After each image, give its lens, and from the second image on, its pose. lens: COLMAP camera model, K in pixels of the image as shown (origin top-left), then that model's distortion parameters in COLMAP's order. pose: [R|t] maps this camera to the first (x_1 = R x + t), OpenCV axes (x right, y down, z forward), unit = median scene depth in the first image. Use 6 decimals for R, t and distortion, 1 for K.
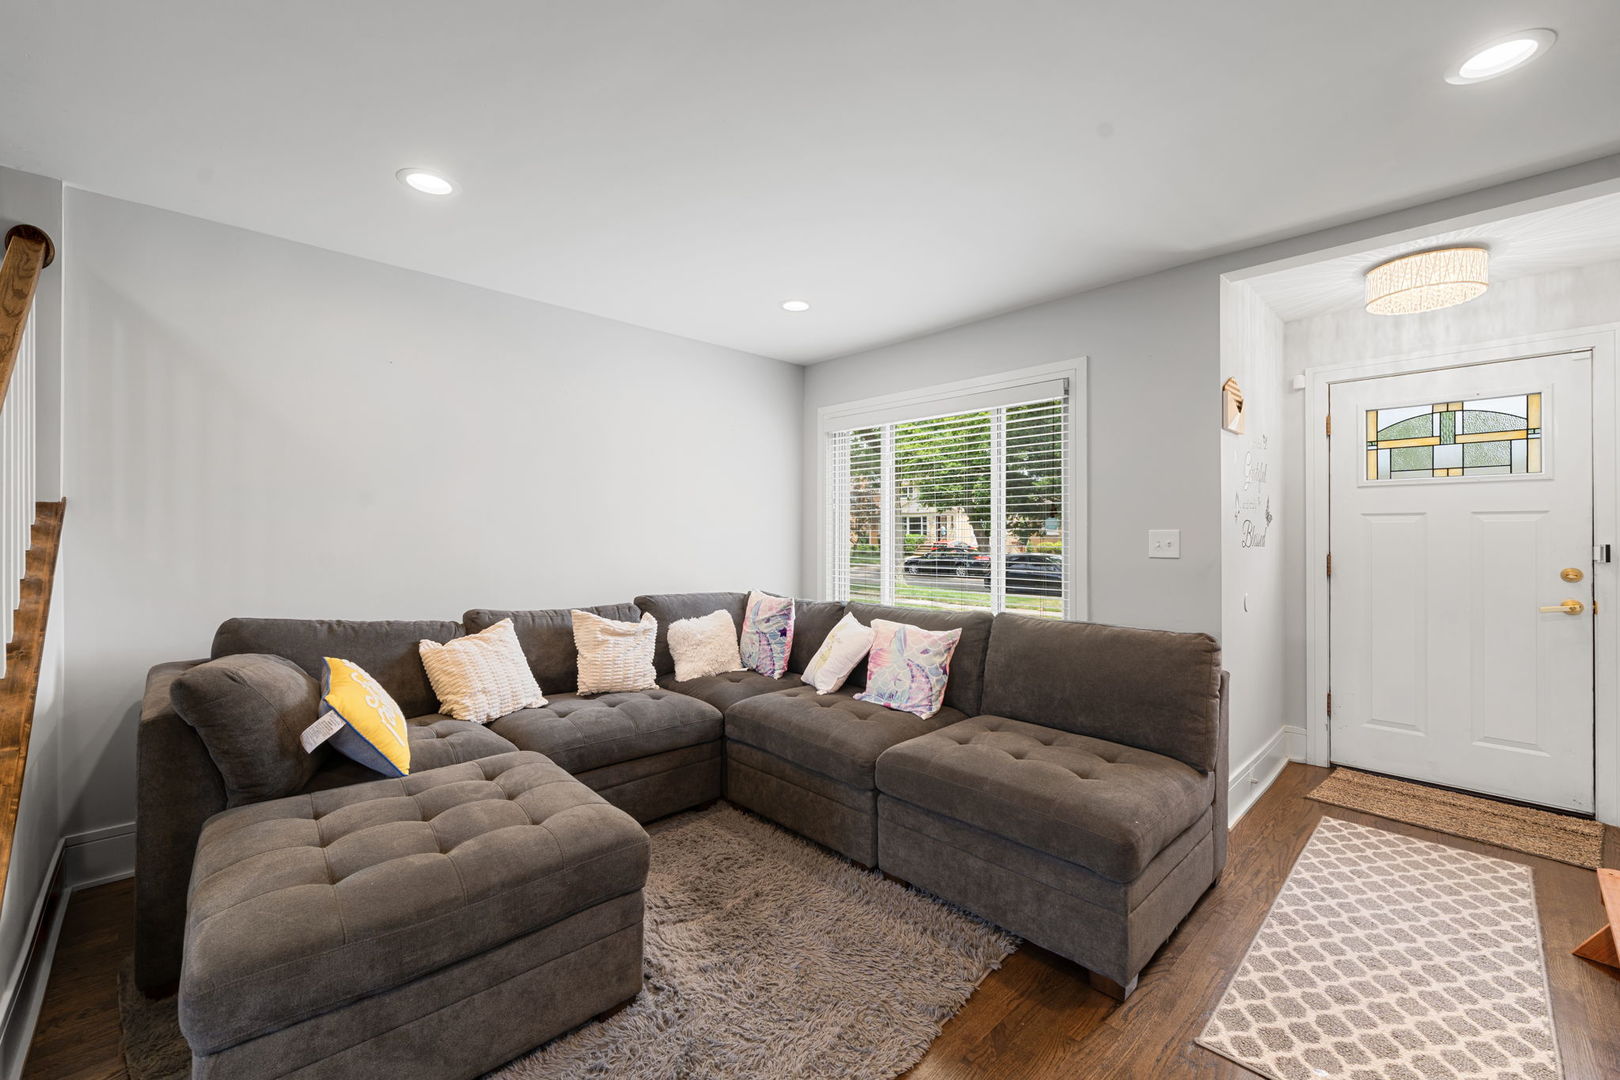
lens RADIAL K [[658.8, 0, 804.2], [0, 658.8, 532.8], [0, 0, 1]] dist [-0.000036, 0.000110]
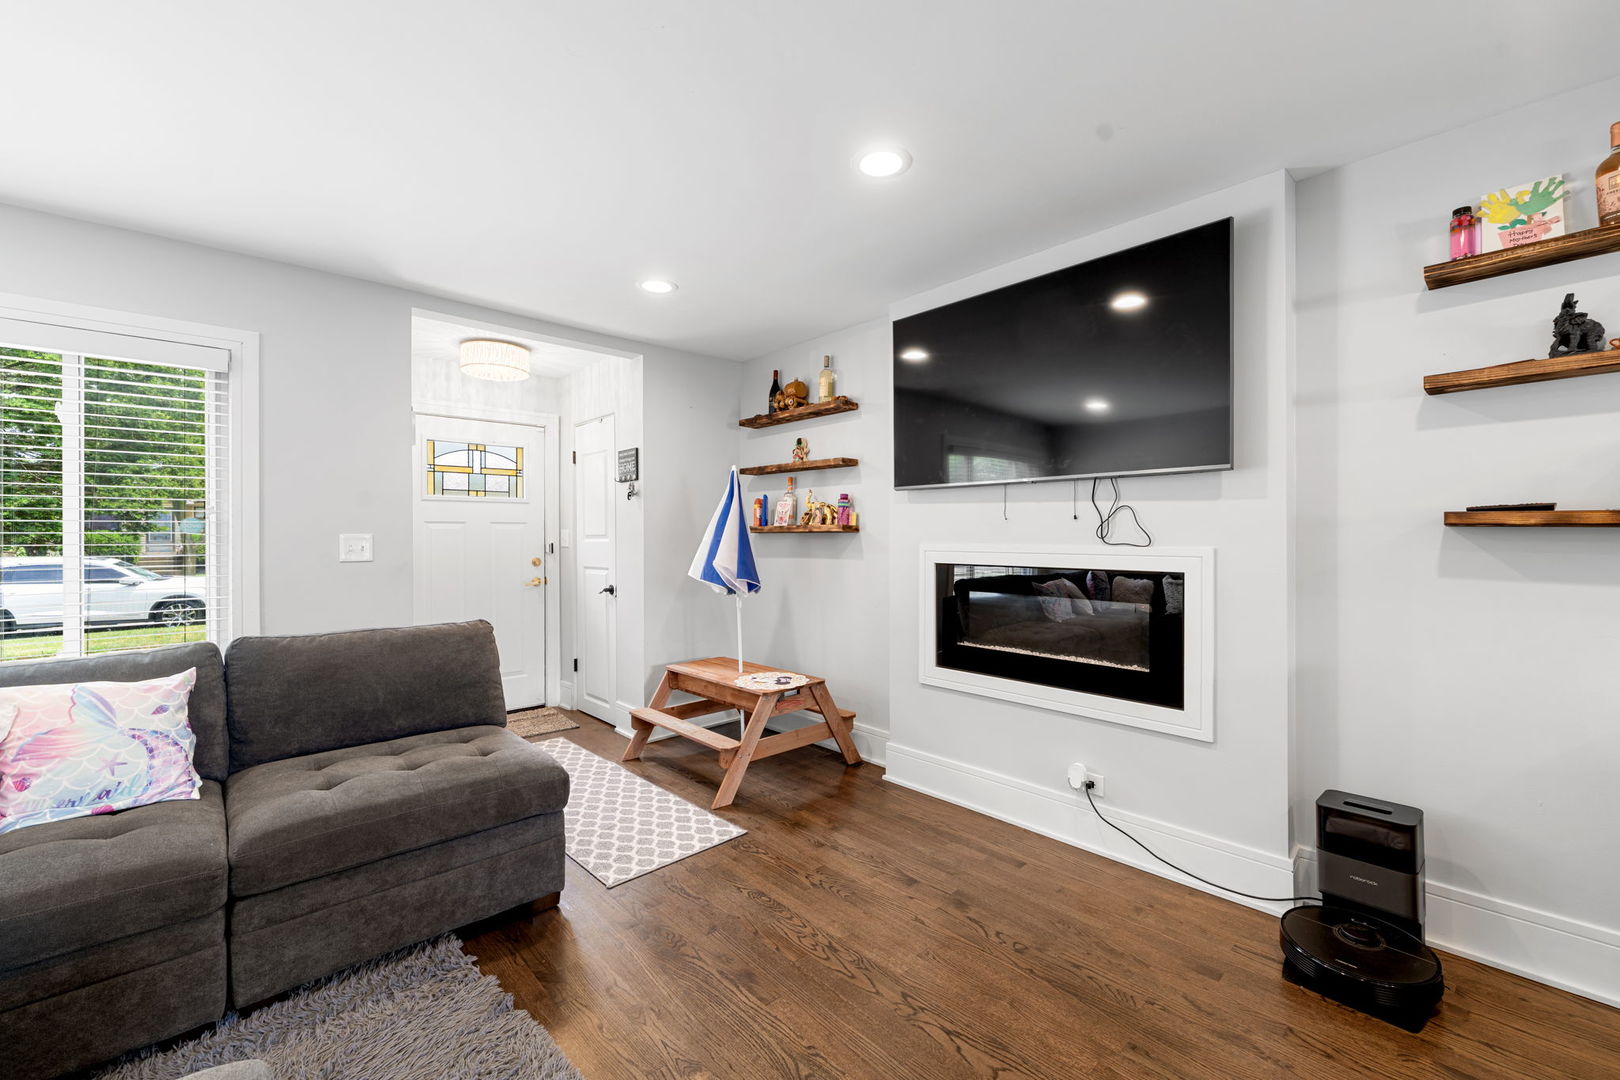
lens RADIAL K [[658.8, 0, 803.8], [0, 658.8, 538.1], [0, 0, 1]] dist [-0.000036, 0.000110]
pose [[0.031776, -0.004795, 0.999484, -0.505704], [0.003222, 0.999984, 0.004695, -0.001207], [-0.999490, 0.003071, 0.031791, 0.314429]]
